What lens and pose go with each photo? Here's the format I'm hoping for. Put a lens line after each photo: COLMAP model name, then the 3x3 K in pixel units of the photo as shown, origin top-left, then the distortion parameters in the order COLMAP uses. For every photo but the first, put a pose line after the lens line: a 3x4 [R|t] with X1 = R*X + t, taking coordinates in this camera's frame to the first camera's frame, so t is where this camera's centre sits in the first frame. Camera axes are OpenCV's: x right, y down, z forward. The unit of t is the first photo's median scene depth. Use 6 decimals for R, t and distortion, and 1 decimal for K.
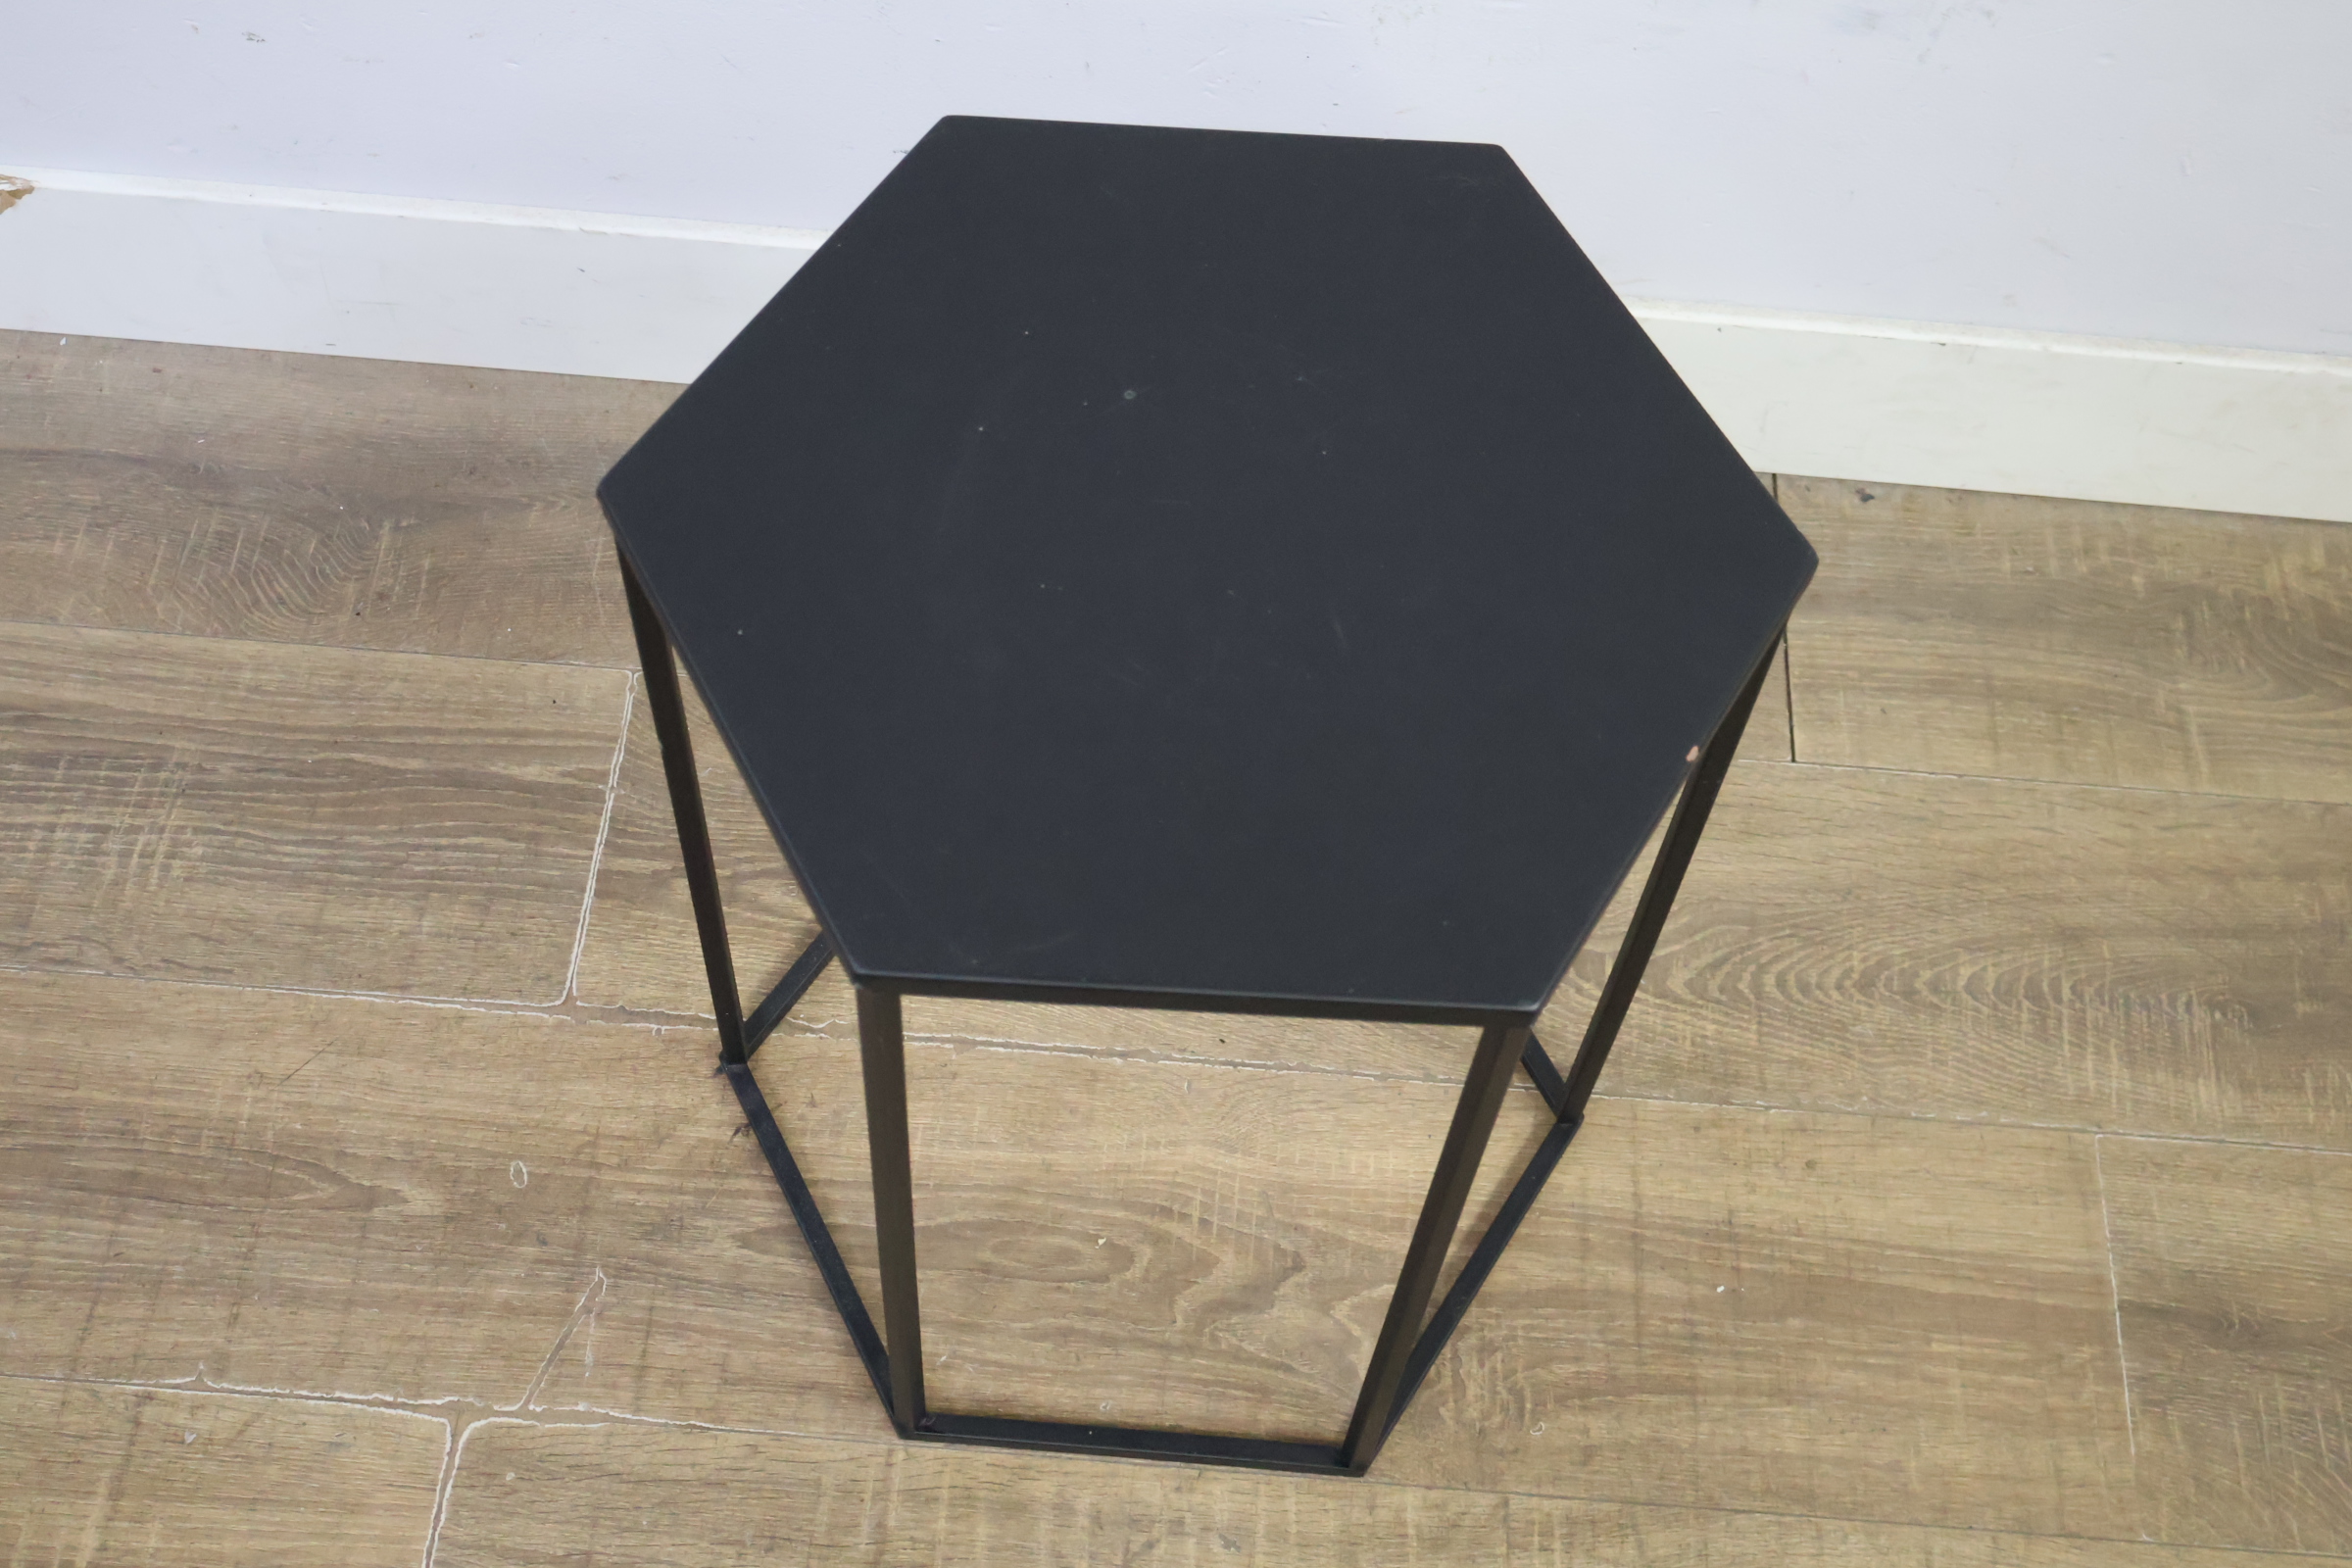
lens RADIAL K [[2714.7, 0, 1174.7], [0, 2714.7, 768.2], [0, 0, 1]] dist [-0.006680, 0.000000]
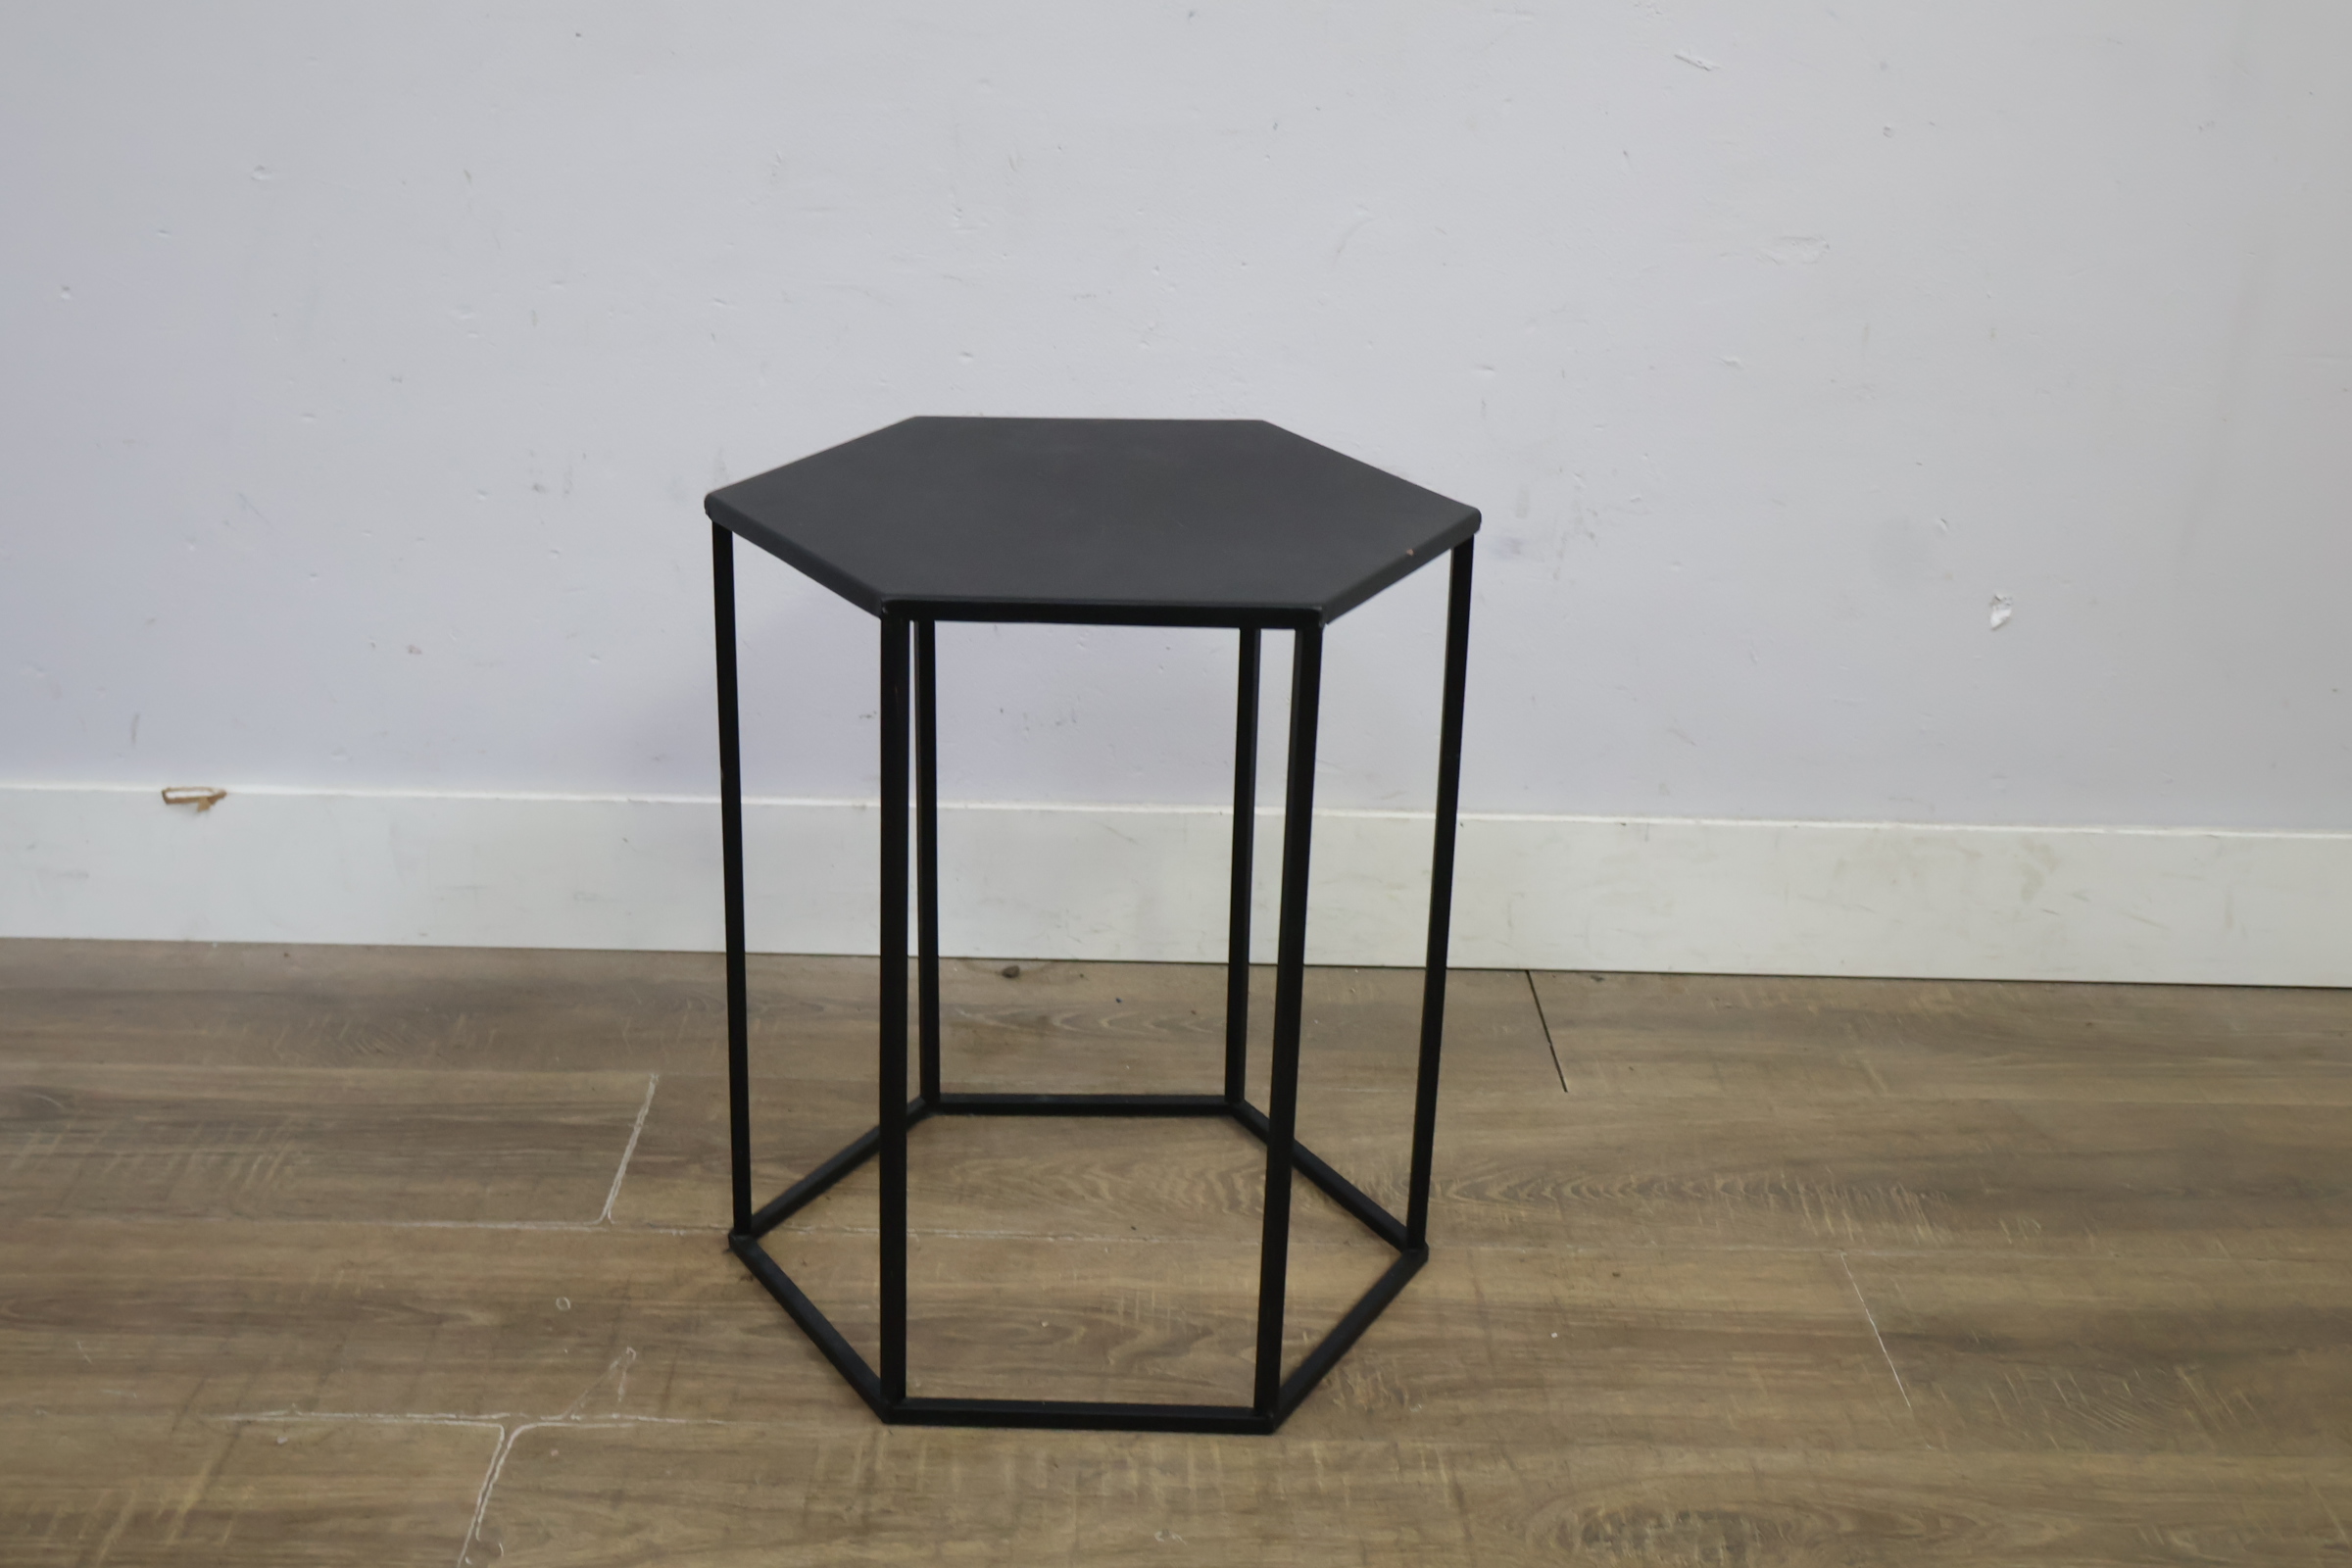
lens RADIAL K [[2714.7, 0, 1174.6], [0, 2714.7, 780.9], [0, 0, 1]] dist [-0.006680, 0.000000]
pose [[0.996781, -0.046354, 0.065410, -0.036608], [0.076490, 0.794241, -0.602769, 0.706339], [-0.024010, 0.605832, 0.795230, -0.114509]]
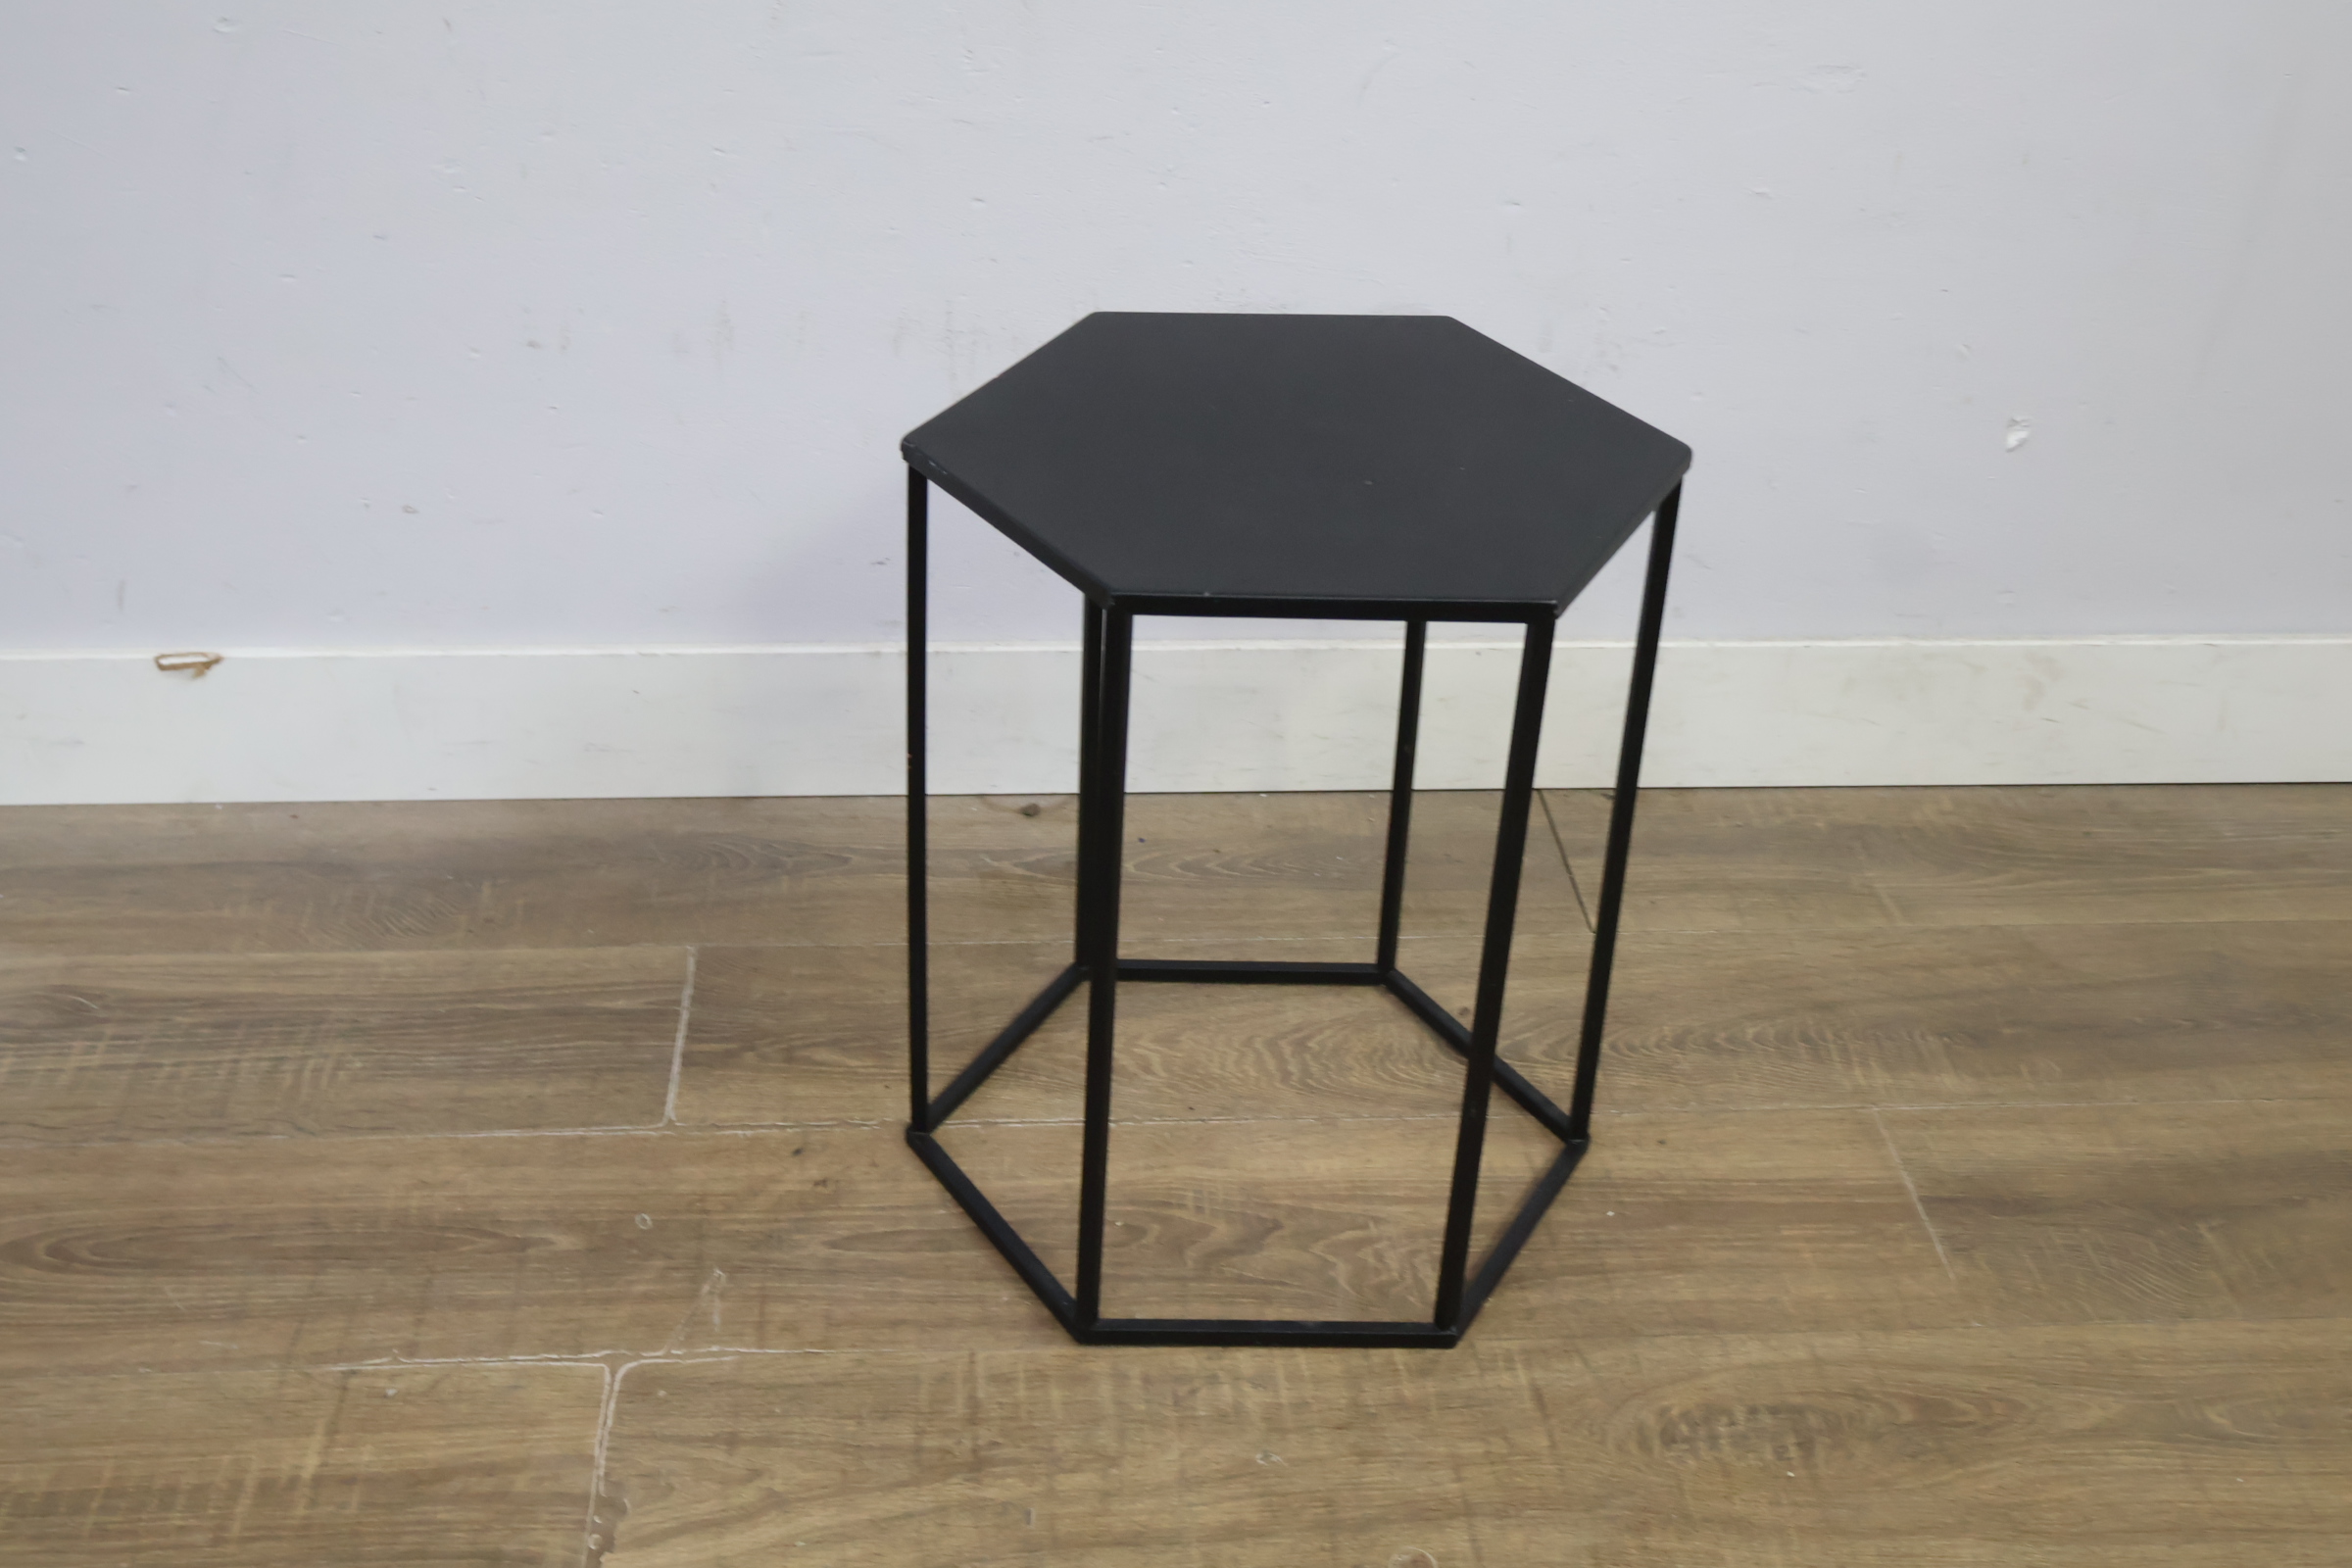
lens RADIAL K [[2714.7, 0, 1176.1], [0, 2714.7, 781.5], [0, 0, 1]] dist [-0.006680, 0.000000]
pose [[0.990381, -0.084649, 0.109449, -0.118193], [0.125889, 0.879517, -0.458914, 0.561165], [-0.057416, 0.468279, 0.881713, -0.191987]]
